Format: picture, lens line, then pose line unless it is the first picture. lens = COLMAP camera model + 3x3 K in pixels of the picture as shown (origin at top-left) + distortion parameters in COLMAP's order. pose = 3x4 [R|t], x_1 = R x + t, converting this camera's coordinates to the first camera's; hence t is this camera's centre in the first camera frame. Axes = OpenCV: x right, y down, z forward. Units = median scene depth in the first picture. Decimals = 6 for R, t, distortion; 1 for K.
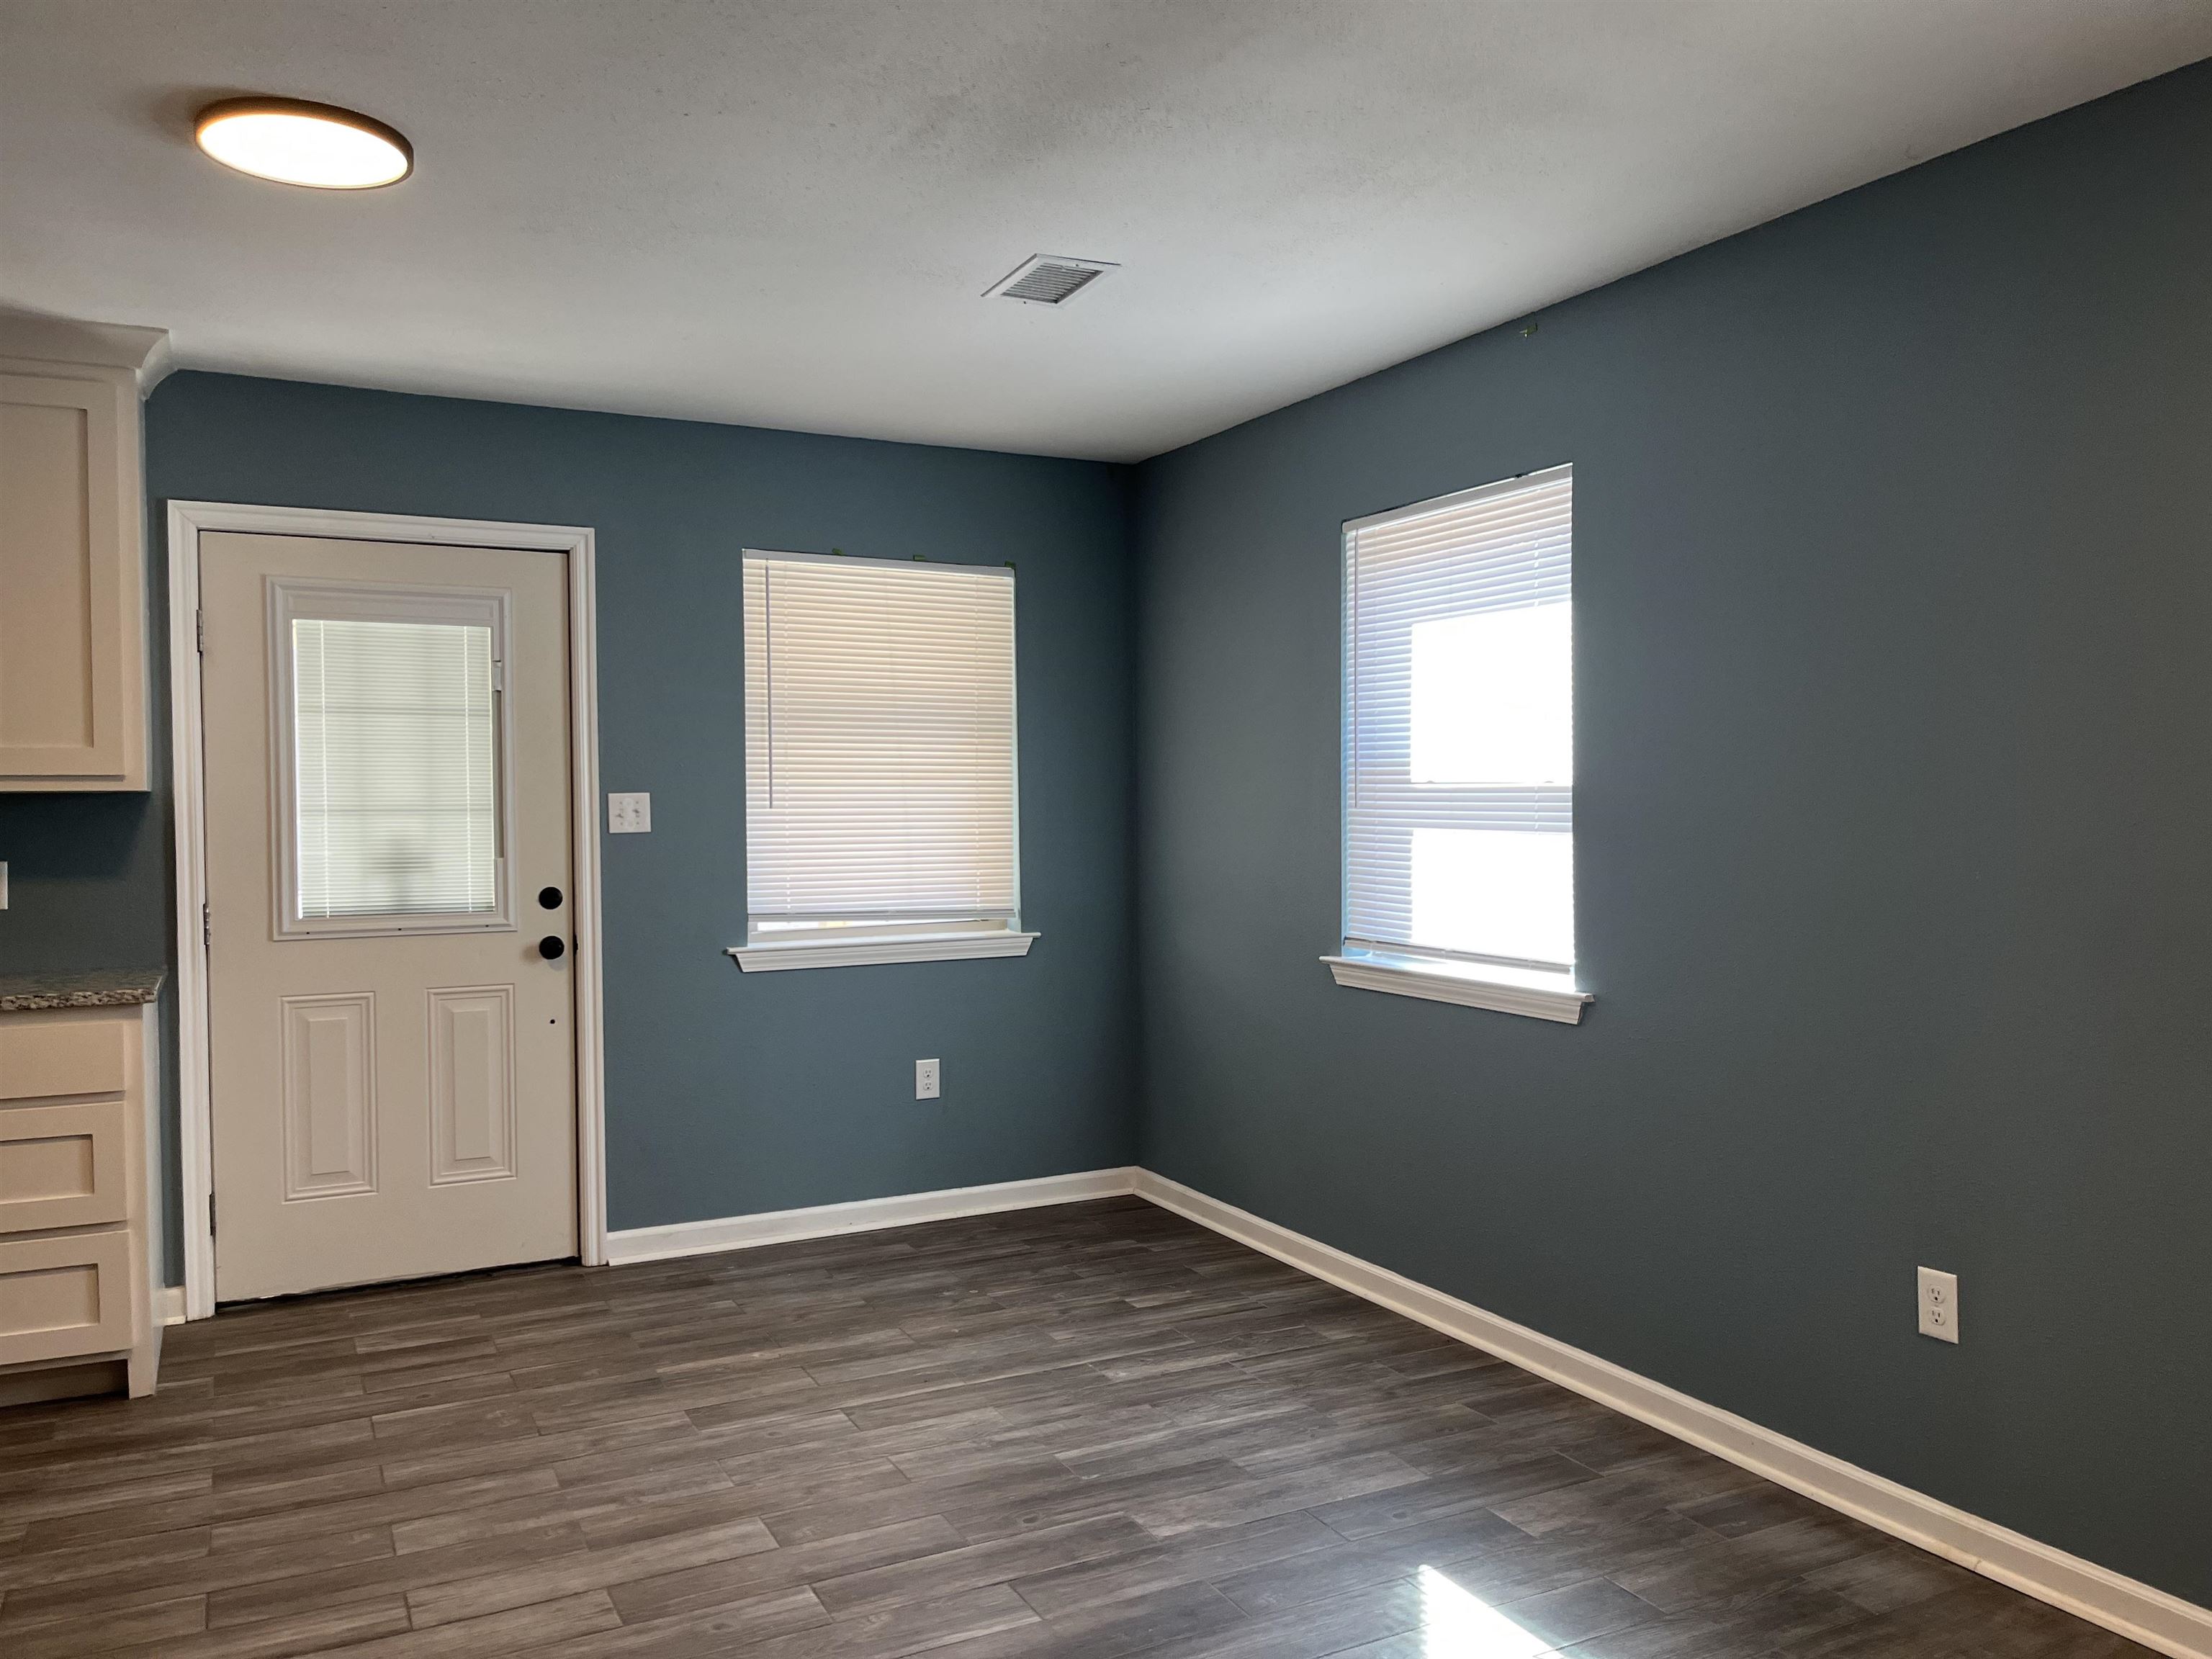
lens RADIAL K [[1668.2, 0, 1124.3], [0, 1668.2, 839.4], [0, 0, 1]] dist [0.067097, -0.080912]
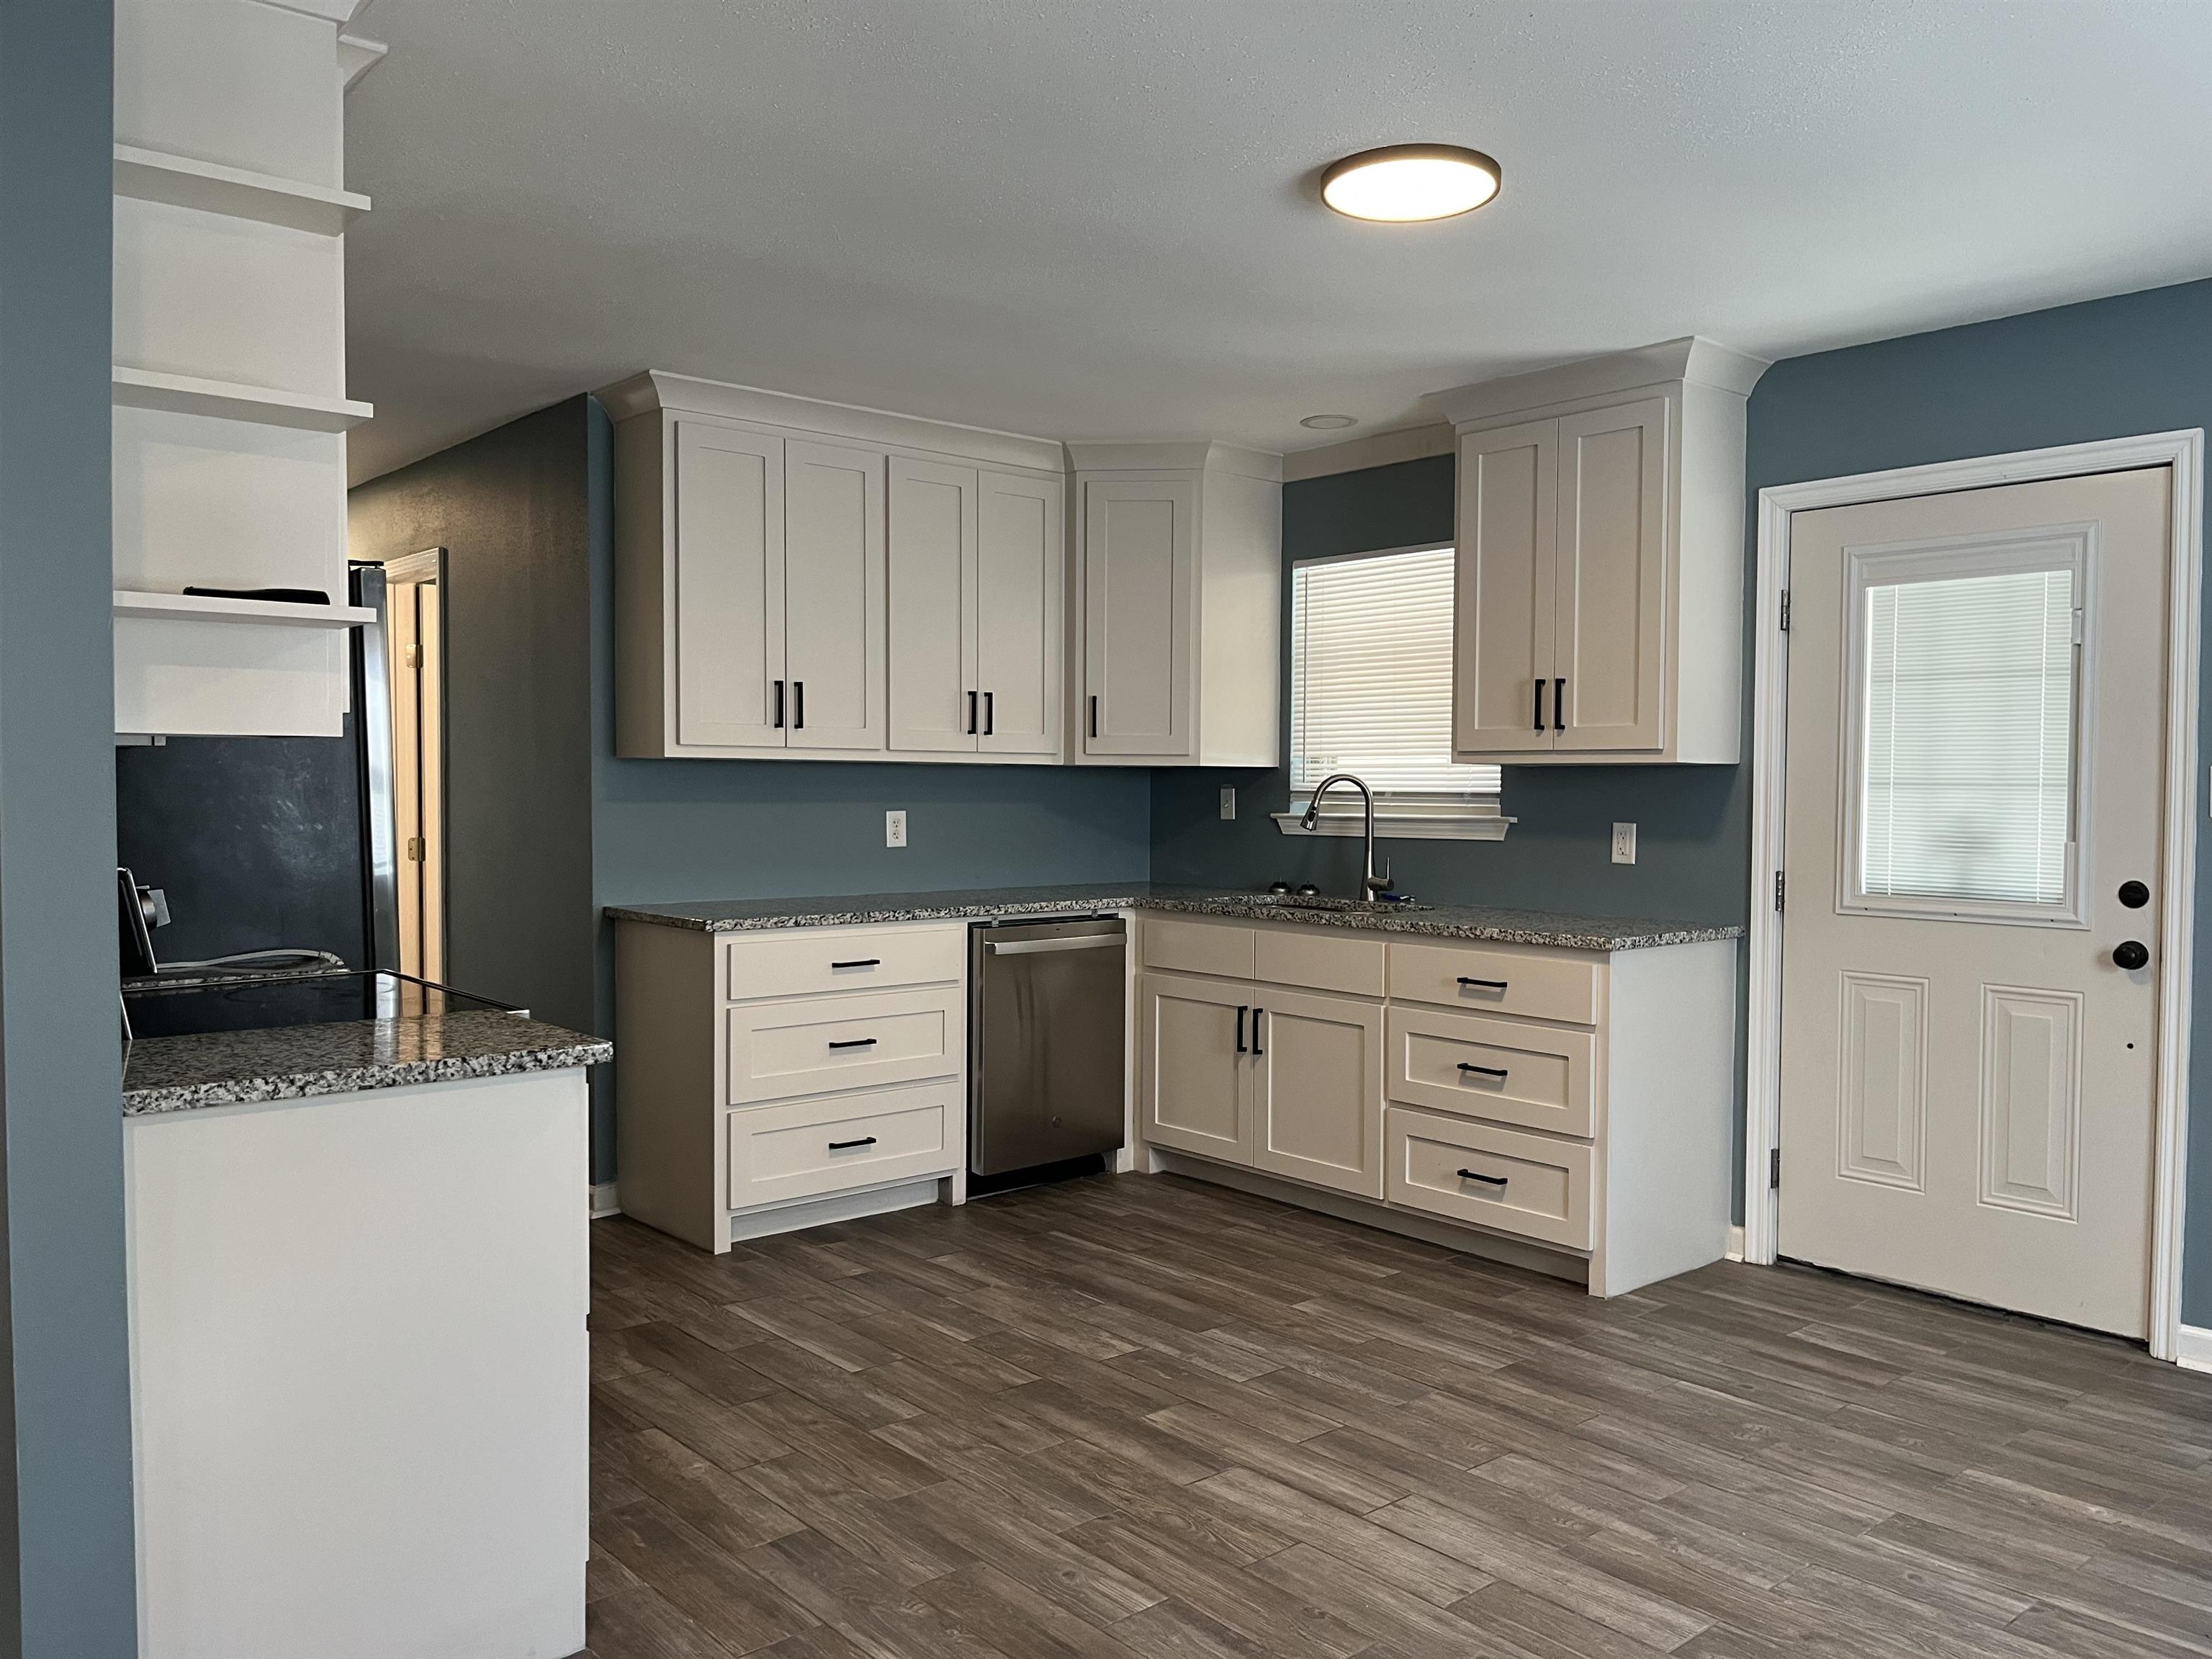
lens RADIAL K [[1662.3, 0, 1112.8], [0, 1662.3, 842.5], [0, 0, 1]] dist [0.064628, -0.097361]
pose [[0.228374, 0.044391, -0.972561, 0.372097], [-0.031870, 0.998765, 0.038104, -0.006188], [0.973052, 0.022294, 0.229507, 0.367318]]
